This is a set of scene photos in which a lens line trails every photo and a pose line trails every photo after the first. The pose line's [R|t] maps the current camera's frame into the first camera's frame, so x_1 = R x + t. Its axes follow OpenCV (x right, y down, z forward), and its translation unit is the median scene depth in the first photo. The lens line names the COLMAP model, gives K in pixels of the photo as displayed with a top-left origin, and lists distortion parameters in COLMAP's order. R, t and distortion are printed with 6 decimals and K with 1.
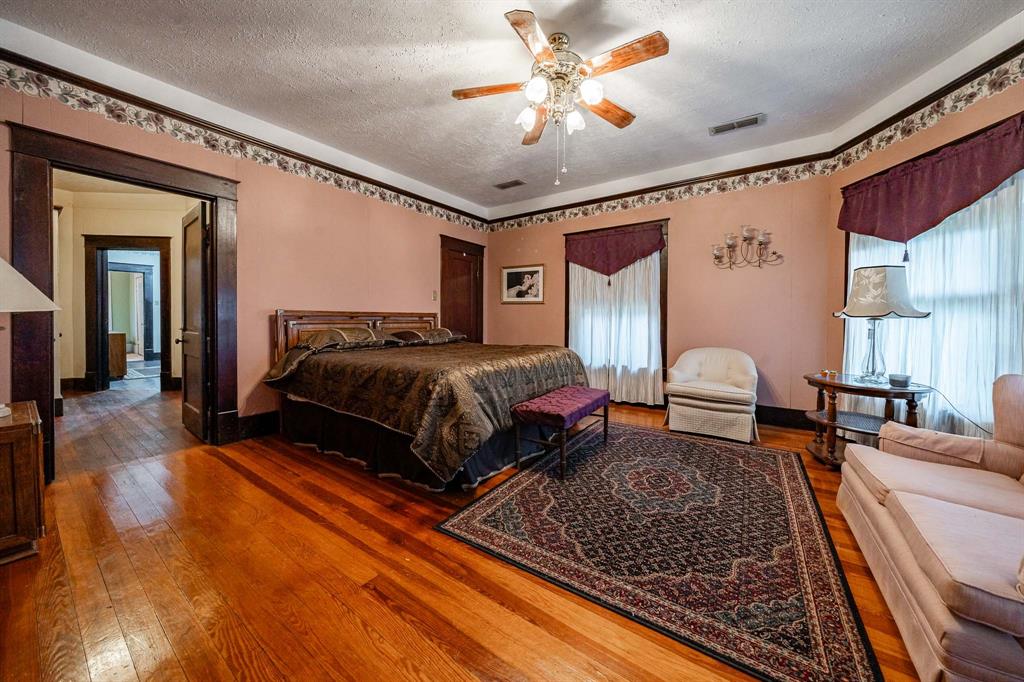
lens RADIAL K [[349.0, 0, 507.7], [0, 349.0, 322.5], [0, 0, 1]] dist [-0.001396, -0.000077]
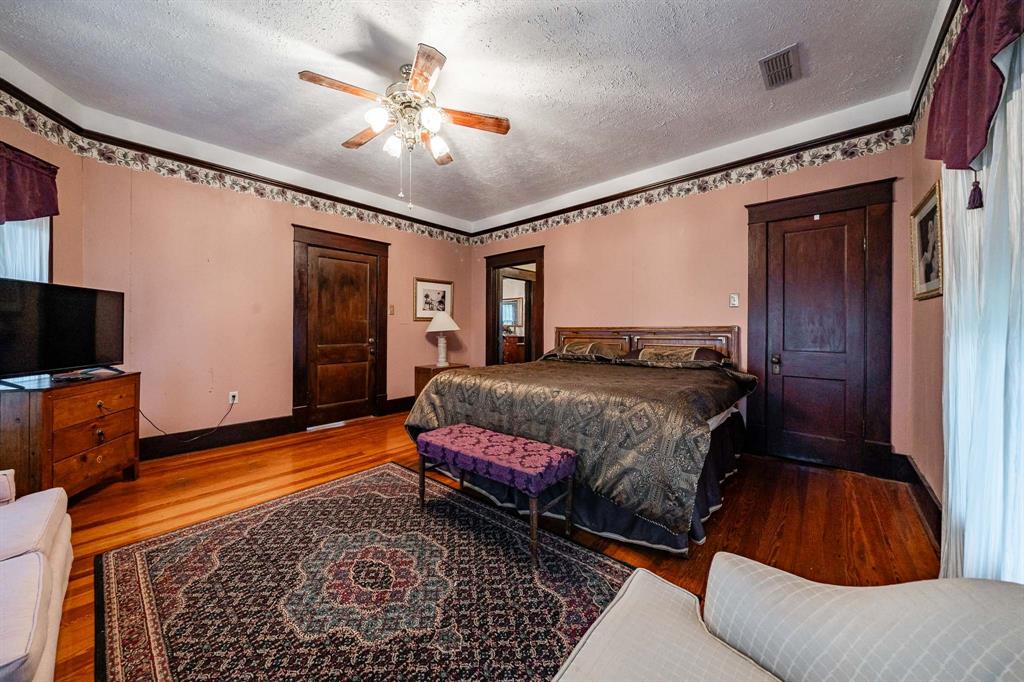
lens RADIAL K [[360.1, 0, 508.4], [0, 360.1, 332.7], [0, 0, 1]] dist [-0.001442, -0.000038]
pose [[-0.104699, 0.003732, -0.994497, 1.016086], [-0.011351, 0.999923, 0.004948, -0.026988], [0.994439, 0.011807, -0.104648, 1.224178]]
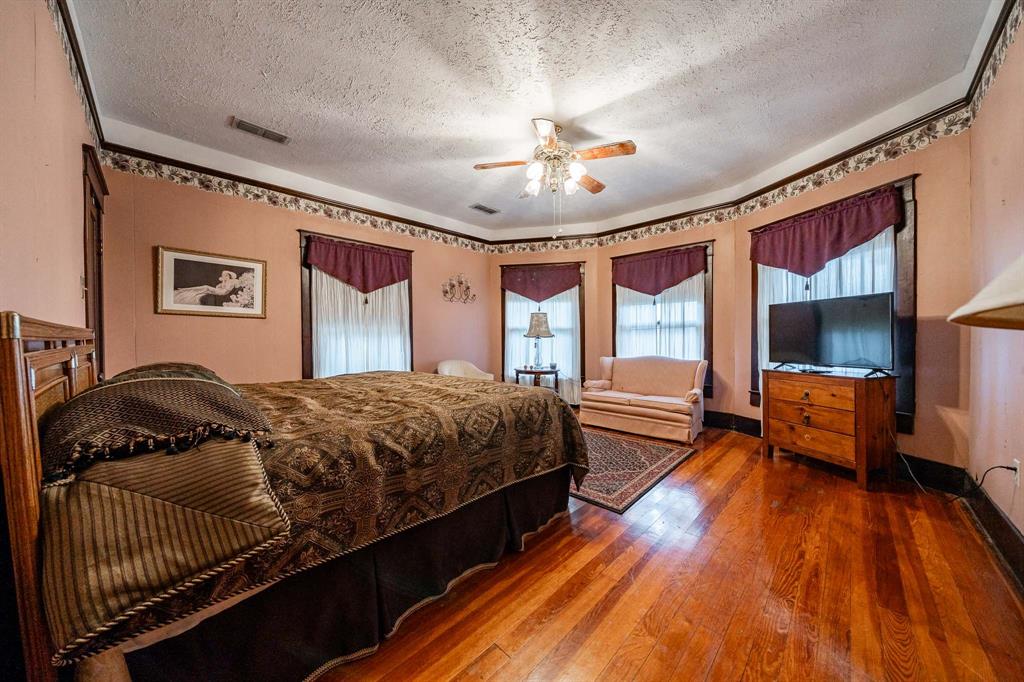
lens RADIAL K [[360.1, 0, 508.4], [0, 360.1, 332.7], [0, 0, 1]] dist [-0.001442, -0.000038]
pose [[0.151986, 0.009274, 0.988339, -1.068669], [0.016973, 0.999784, -0.011992, -0.017826], [-0.988237, 0.018598, 0.151796, 0.843394]]
